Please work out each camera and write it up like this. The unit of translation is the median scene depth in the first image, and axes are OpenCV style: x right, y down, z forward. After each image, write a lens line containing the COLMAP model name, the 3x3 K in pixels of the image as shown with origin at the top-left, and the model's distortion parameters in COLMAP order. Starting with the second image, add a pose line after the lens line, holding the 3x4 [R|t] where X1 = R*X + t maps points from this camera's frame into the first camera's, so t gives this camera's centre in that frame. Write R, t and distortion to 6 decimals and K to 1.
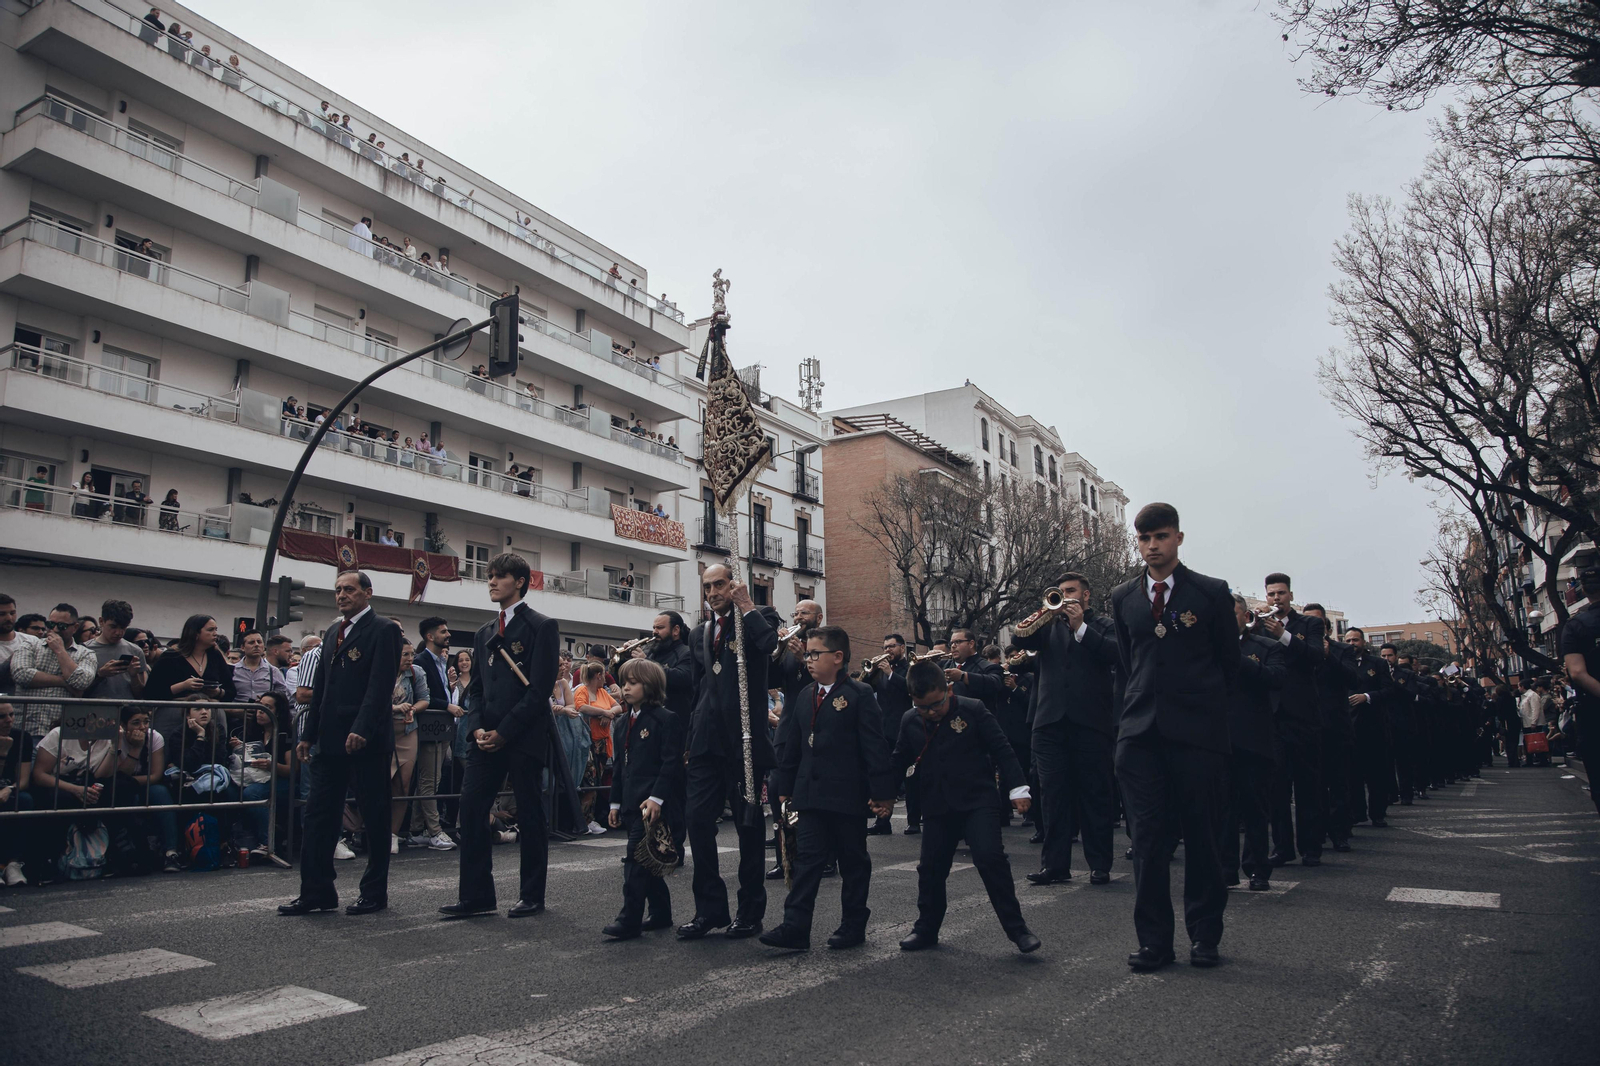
lens RADIAL K [[1088.5, 0, 800.0], [0, 1088.5, 533.0], [0, 0, 1]] dist [-0.130691, 0.074036]
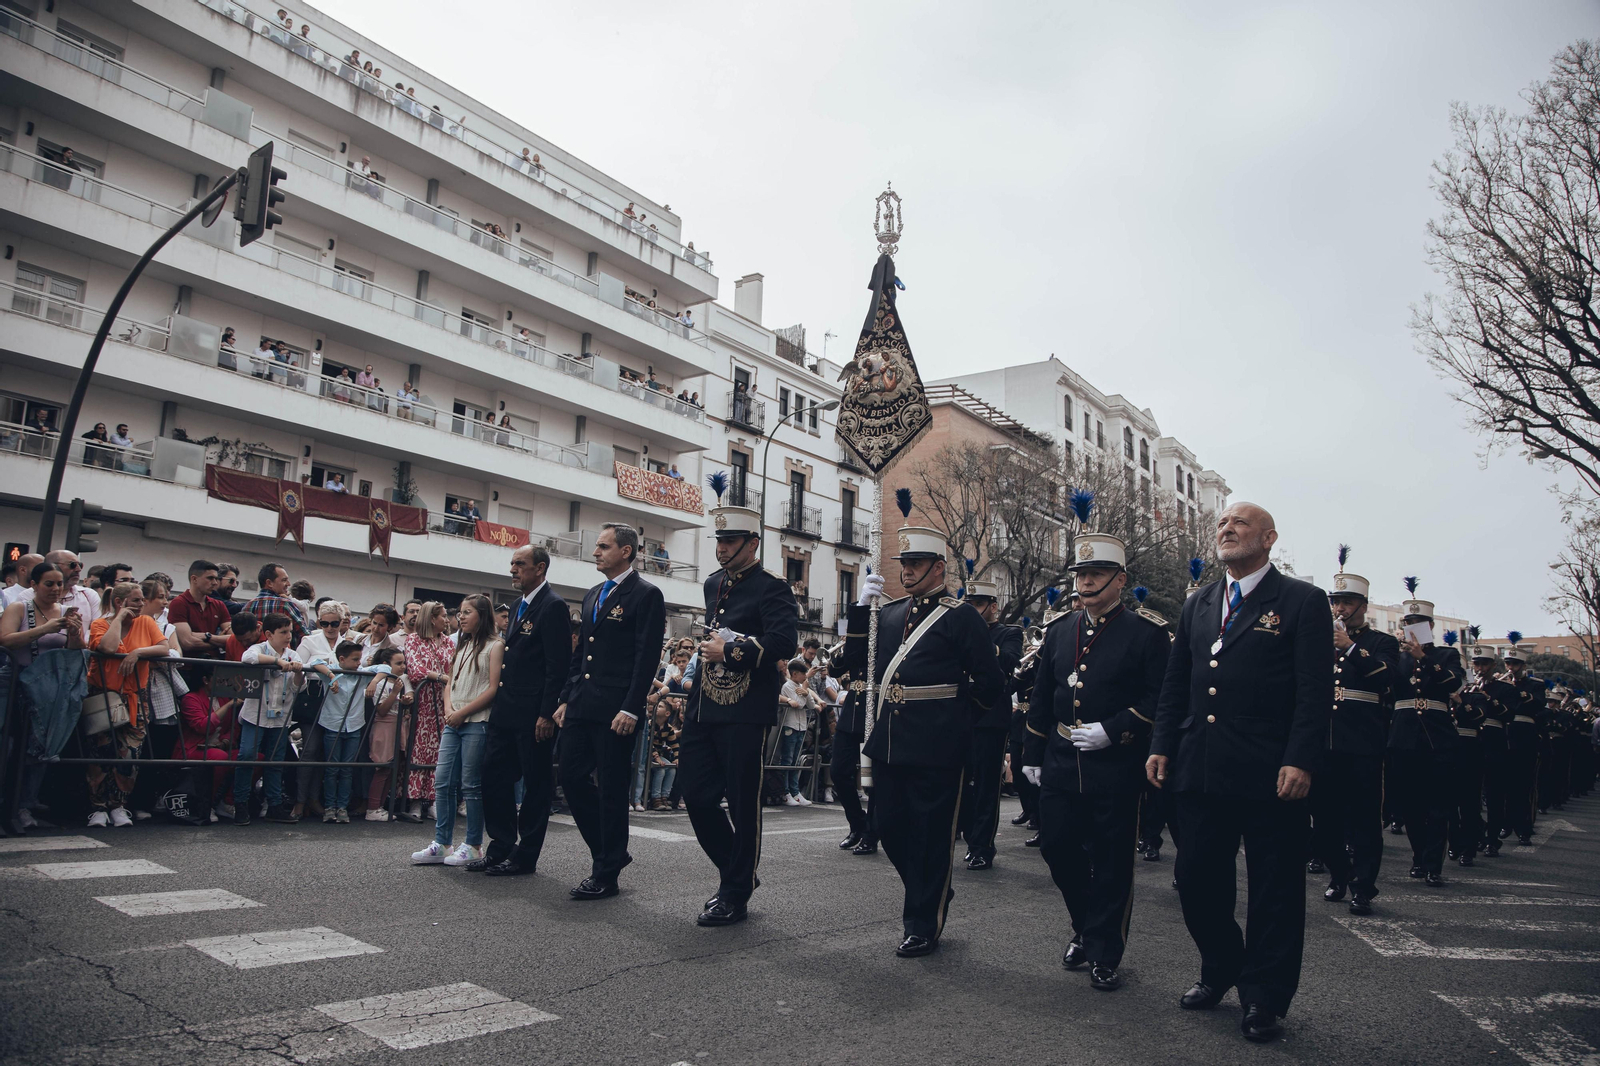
lens RADIAL K [[1088.5, 0, 800.0], [0, 1088.5, 533.0], [0, 0, 1]] dist [-0.130691, 0.074036]
pose [[0.994494, 0.032007, -0.099784, 0.076925], [-0.030788, 0.999432, 0.013737, 0.016724], [0.100167, -0.010589, 0.994914, 0.095234]]
